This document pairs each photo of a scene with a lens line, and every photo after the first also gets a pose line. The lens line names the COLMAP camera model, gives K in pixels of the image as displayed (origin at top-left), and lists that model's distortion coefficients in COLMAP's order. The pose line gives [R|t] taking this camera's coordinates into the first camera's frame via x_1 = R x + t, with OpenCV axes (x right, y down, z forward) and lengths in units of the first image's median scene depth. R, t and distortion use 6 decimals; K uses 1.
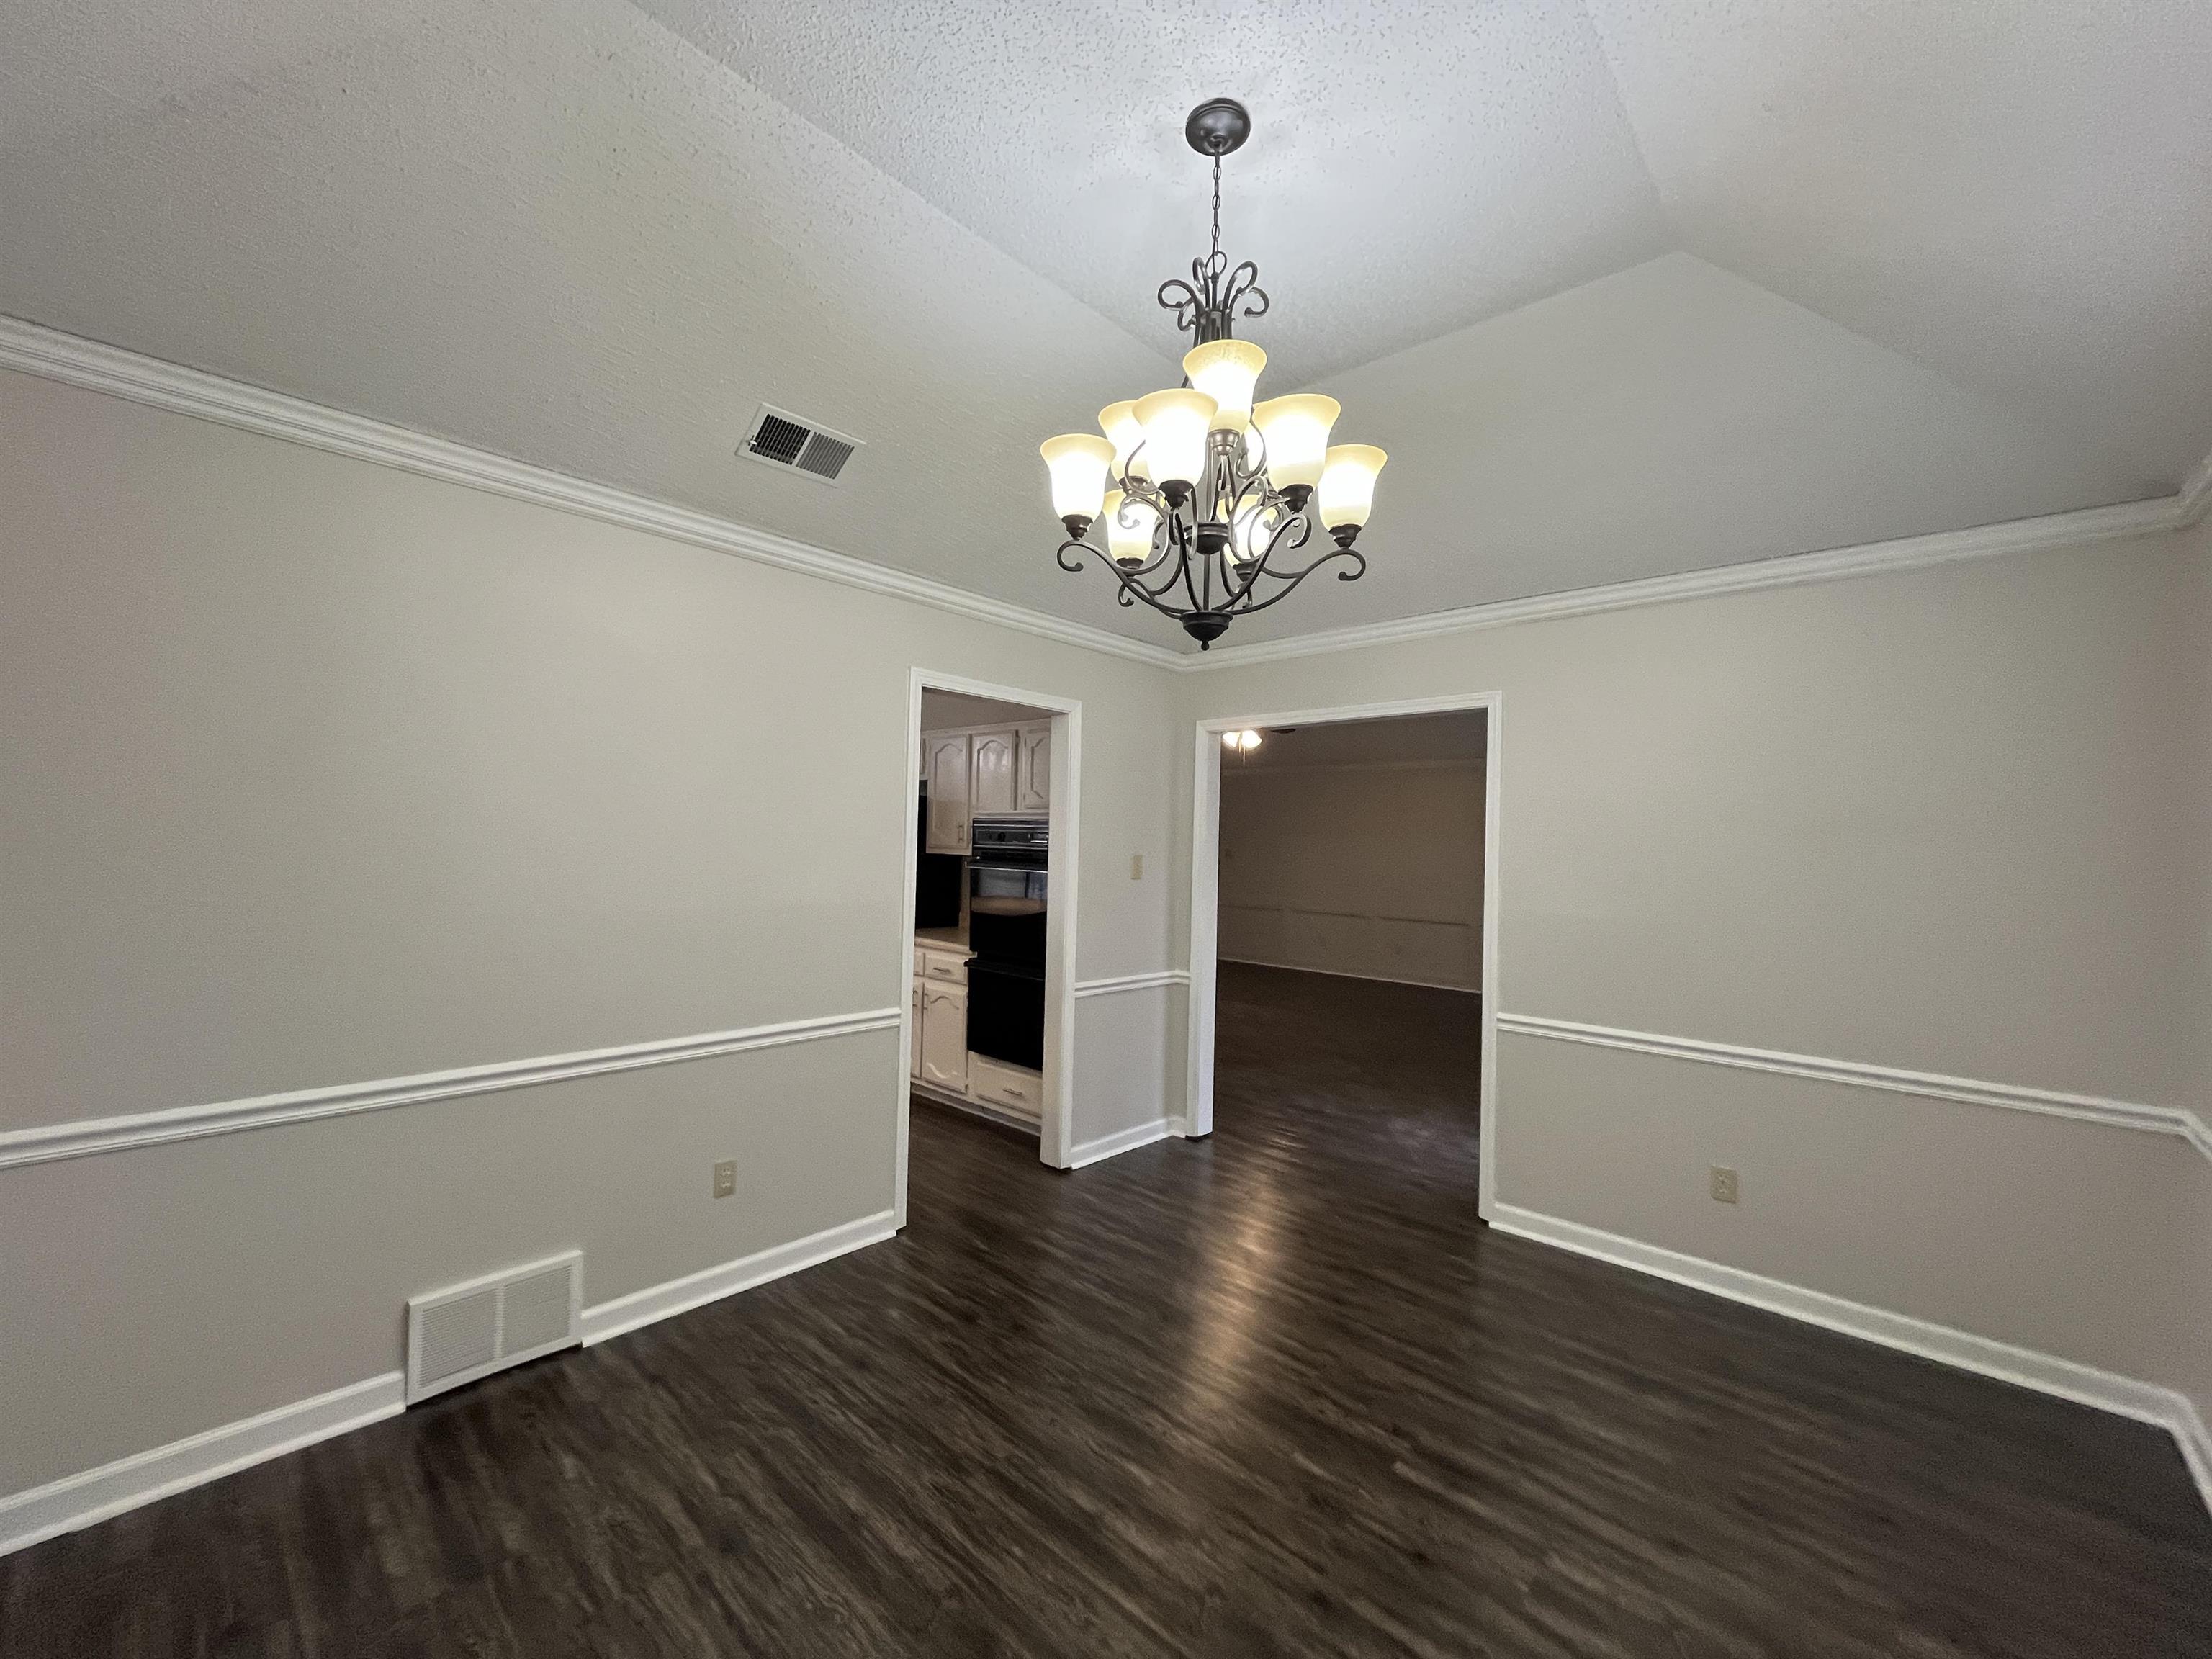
lens RADIAL K [[917.2, 0, 1106.0], [0, 917.2, 829.5], [0, 0, 1]] dist [0.000140, 0.000579]
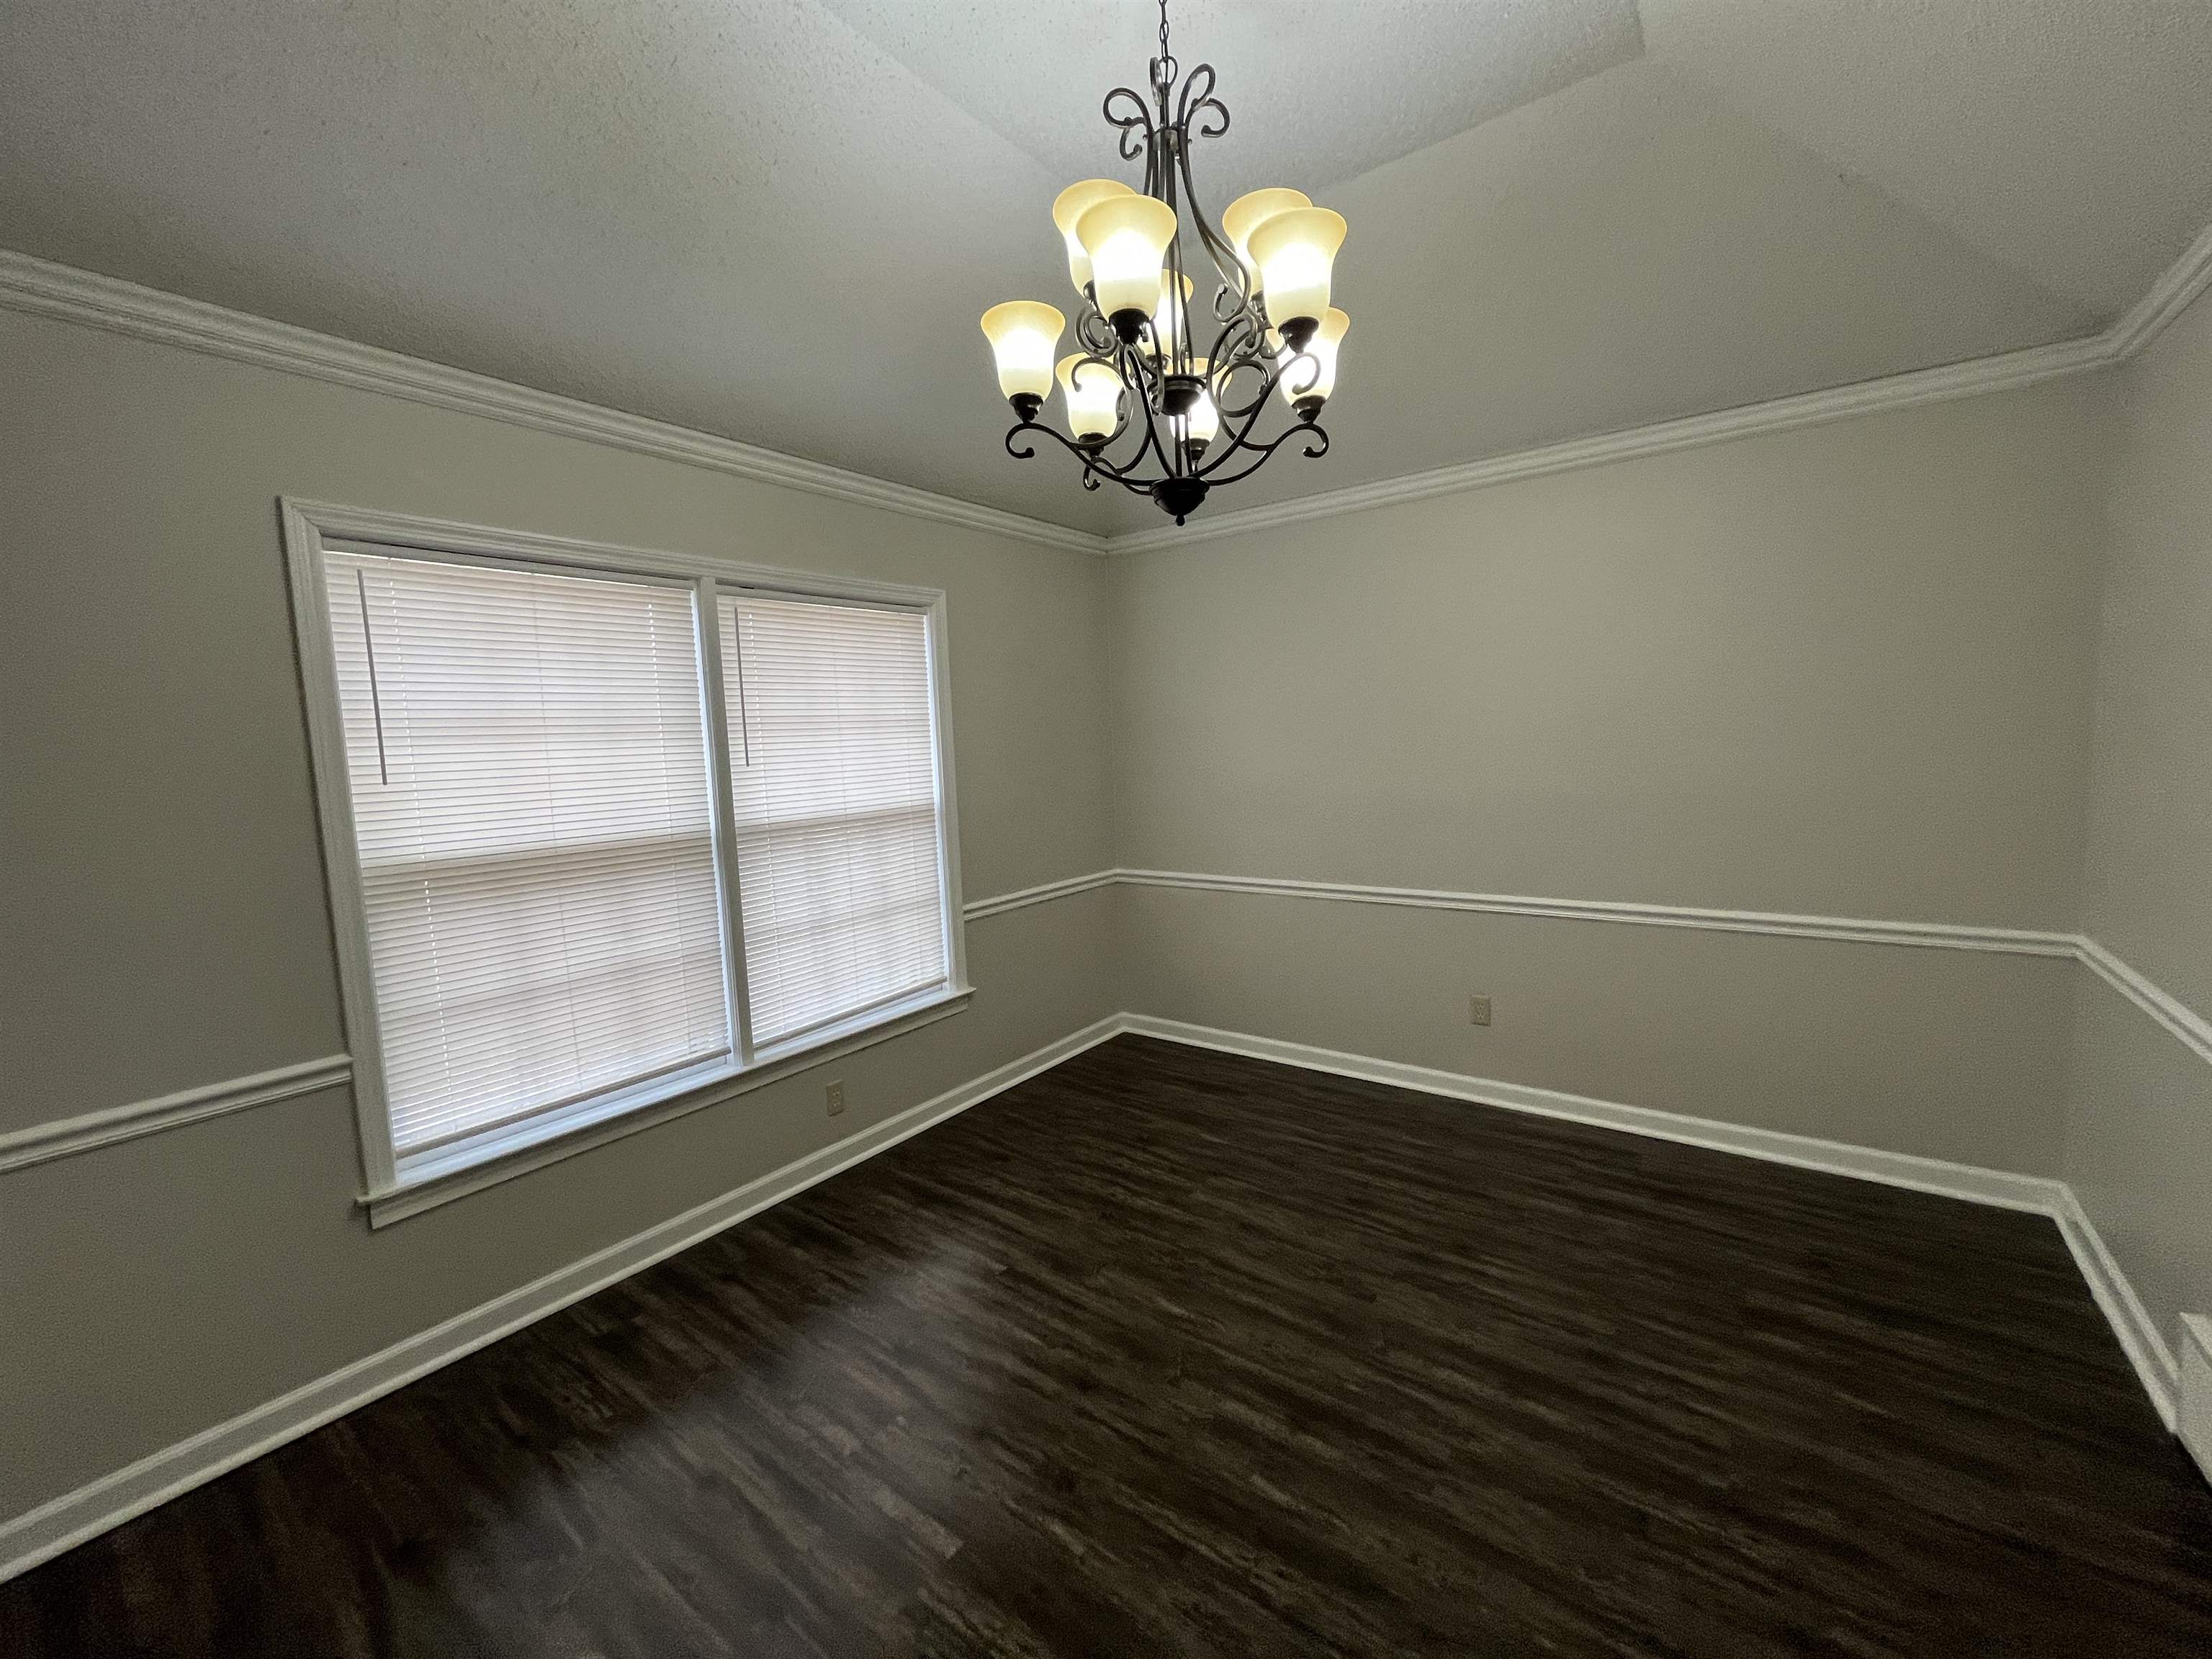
lens RADIAL K [[917.2, 0, 1106.0], [0, 917.2, 829.5], [0, 0, 1]] dist [0.000140, 0.000579]
pose [[-0.995062, 0.028360, -0.095118, 0.268405], [0.019876, 0.995834, 0.088989, 0.014193], [0.097246, 0.086659, -0.991480, 1.897364]]
